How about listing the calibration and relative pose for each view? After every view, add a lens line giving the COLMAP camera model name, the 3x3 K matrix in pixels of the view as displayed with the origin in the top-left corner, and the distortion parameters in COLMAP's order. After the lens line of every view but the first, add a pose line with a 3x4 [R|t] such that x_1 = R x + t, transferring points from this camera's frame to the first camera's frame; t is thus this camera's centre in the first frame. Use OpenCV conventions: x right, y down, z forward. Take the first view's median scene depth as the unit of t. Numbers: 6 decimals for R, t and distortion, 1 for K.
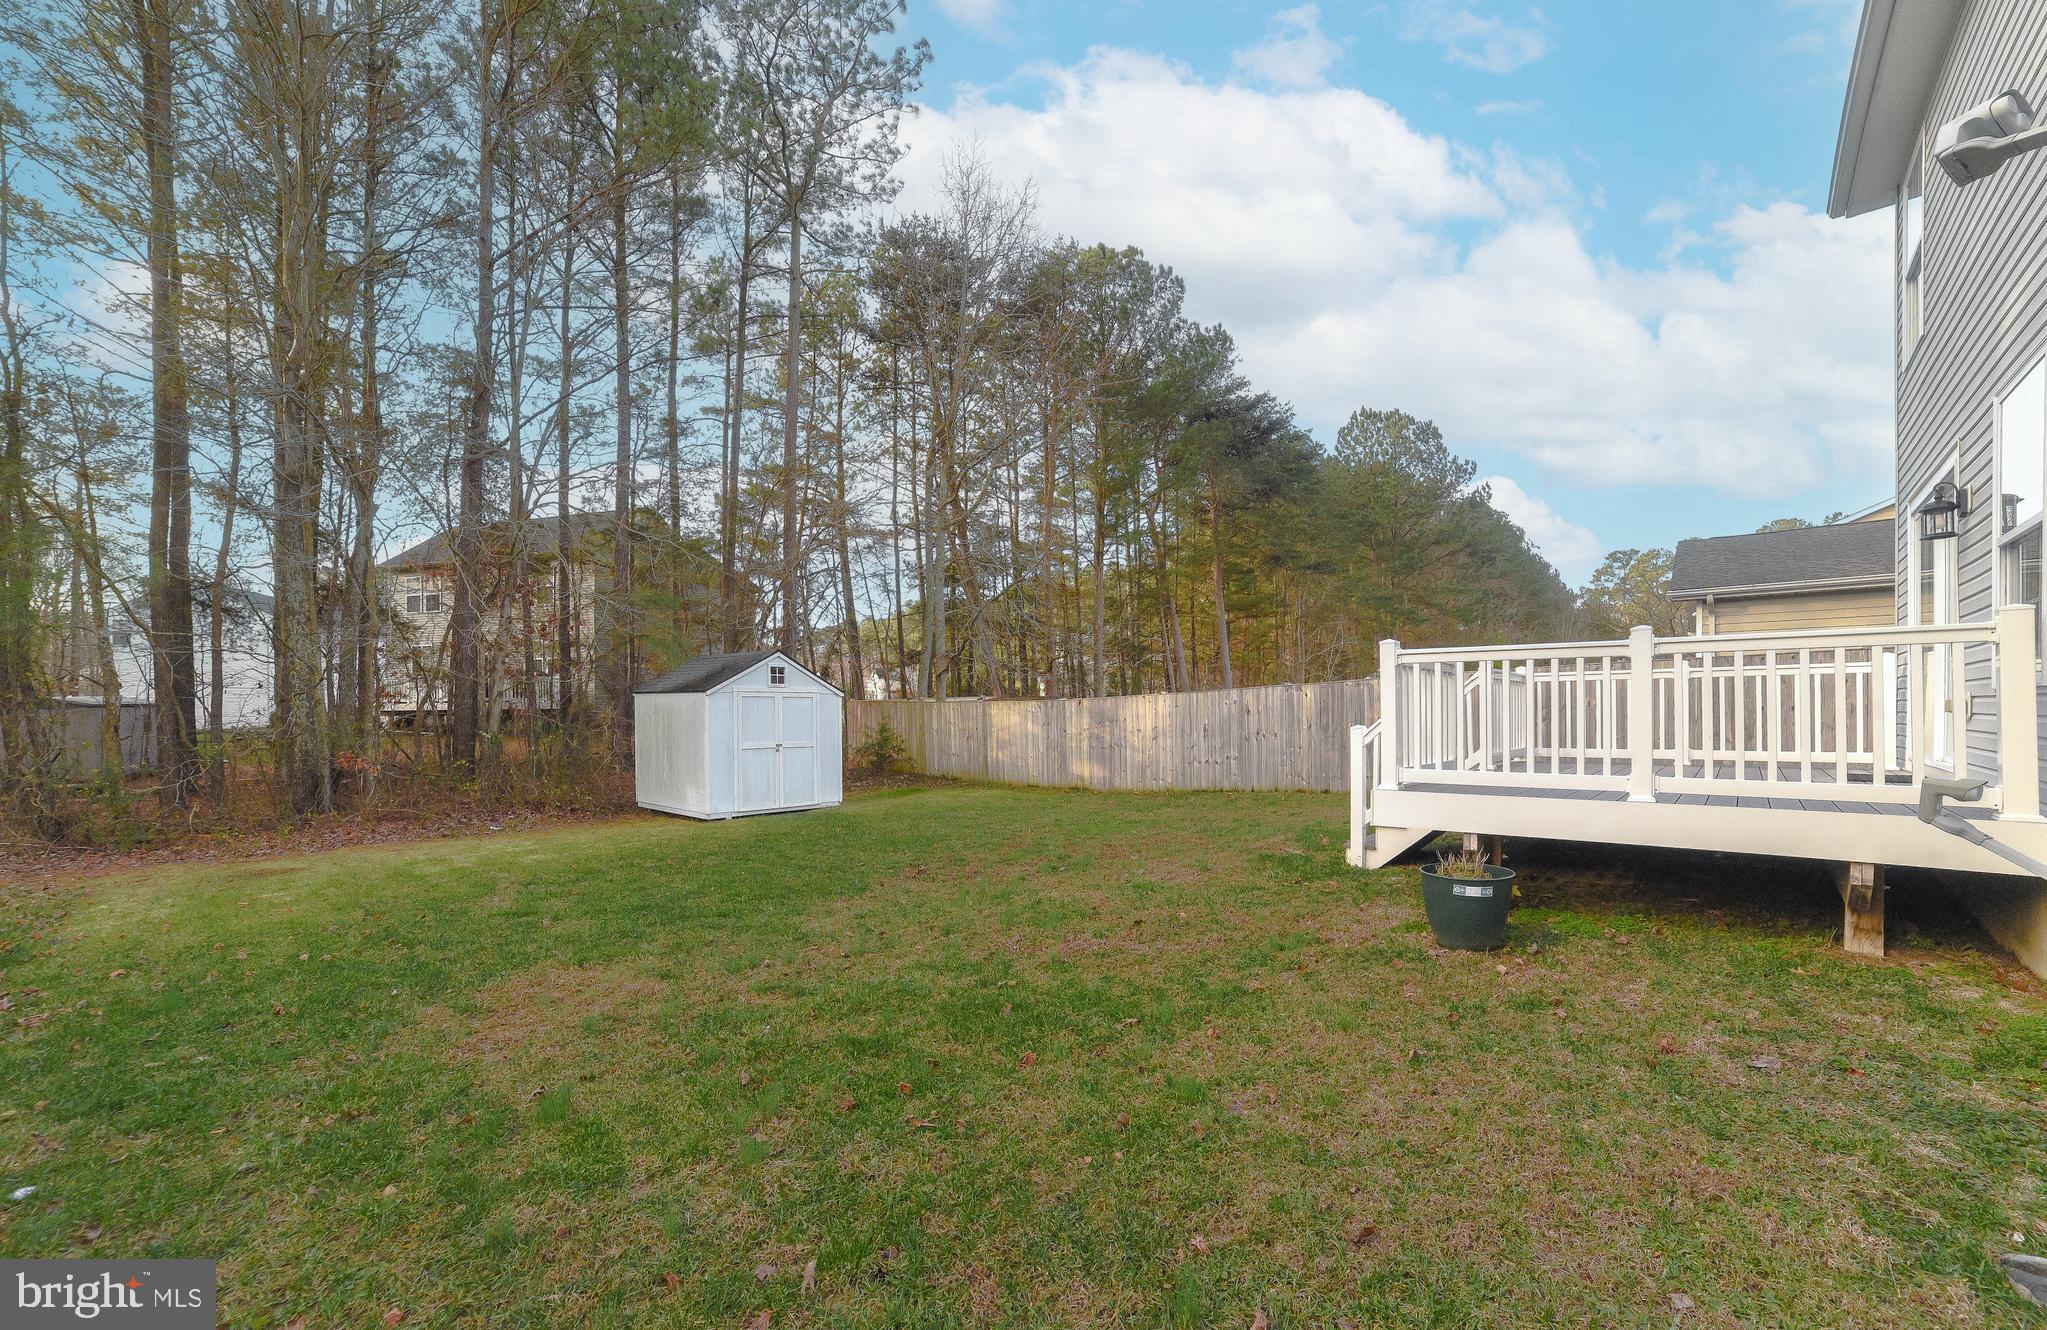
lens RADIAL K [[879.0, 0, 1020.0], [0, 879.0, 718.2], [0, 0, 1]] dist [-0.064911, 0.000151]
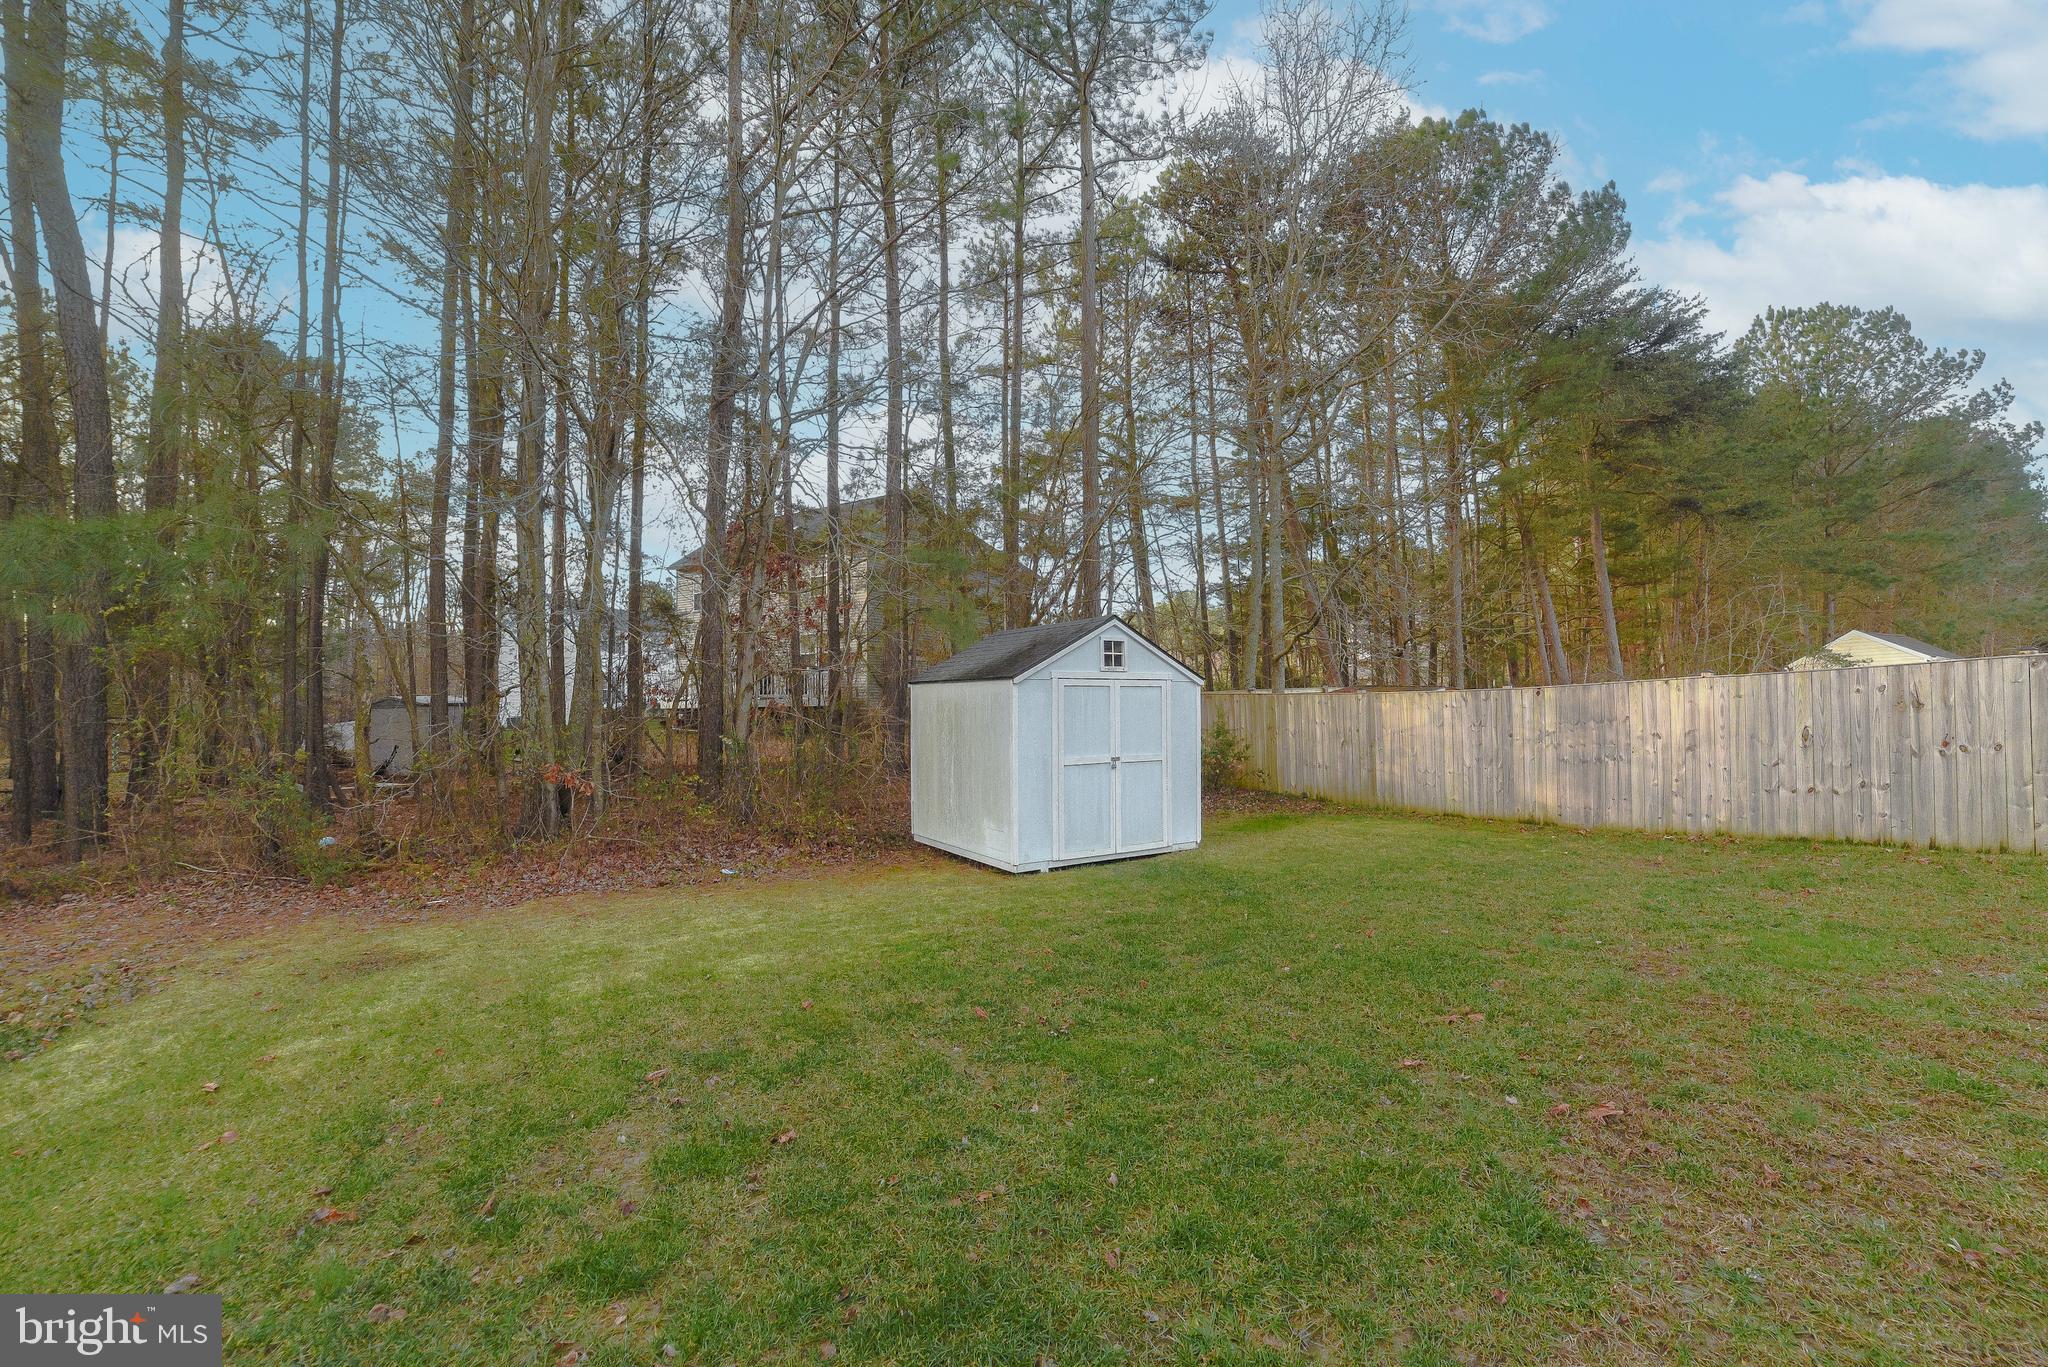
lens RADIAL K [[849.6, 0, 1025.7], [0, 849.6, 722.3], [0, 0, 1]] dist [0.002469, 0.000346]
pose [[0.960070, -0.001826, -0.279754, -0.101522], [0.003917, 0.999968, 0.006916, -0.001080], [0.279733, -0.007736, 0.960047, 0.230102]]
